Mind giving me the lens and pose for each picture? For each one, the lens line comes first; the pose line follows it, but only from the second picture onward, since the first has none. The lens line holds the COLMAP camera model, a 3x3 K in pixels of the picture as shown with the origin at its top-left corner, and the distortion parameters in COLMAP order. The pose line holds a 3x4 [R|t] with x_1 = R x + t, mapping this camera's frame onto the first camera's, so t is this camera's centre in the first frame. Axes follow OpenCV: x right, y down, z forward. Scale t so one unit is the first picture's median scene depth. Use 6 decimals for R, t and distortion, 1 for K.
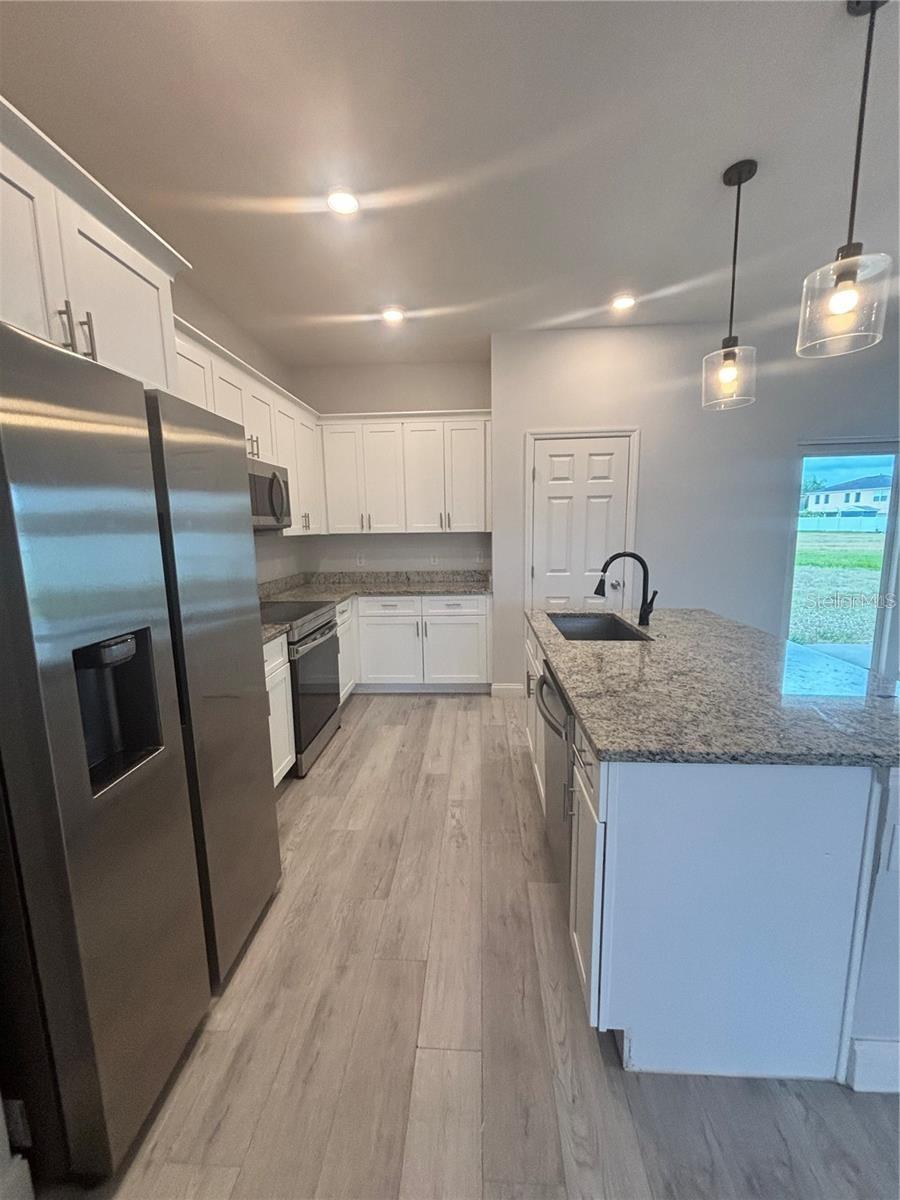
lens RADIAL K [[482.6, 0, 450.3], [0, 482.6, 583.3], [0, 0, 1]] dist [0.011407, 0.000000]
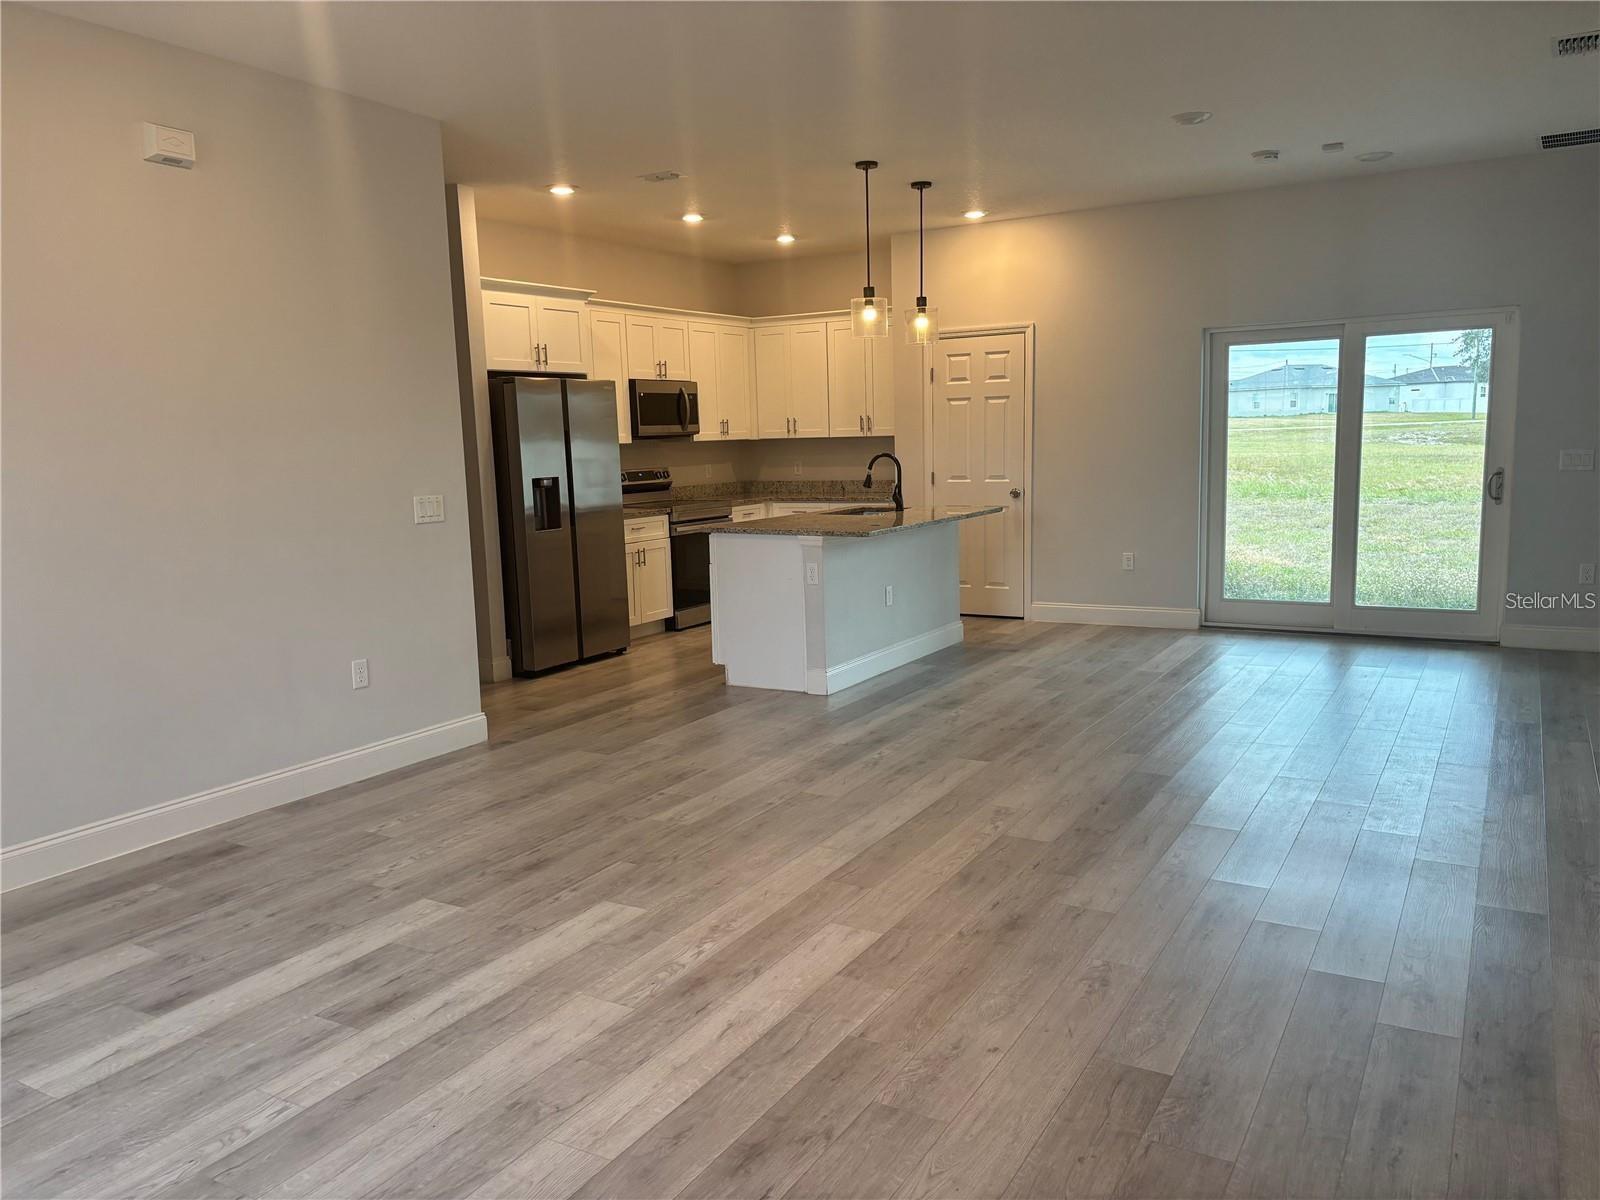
lens RADIAL K [[1205.8, 0, 800.0], [0, 1205.8, 600.0], [0, 0, 1]] dist [0.005740, 0.000952]
pose [[0.890739, 0.055089, -0.451165, 1.047125], [-0.039806, 0.998269, 0.043303, 0.124999], [0.452769, -0.020613, 0.891389, -1.256089]]
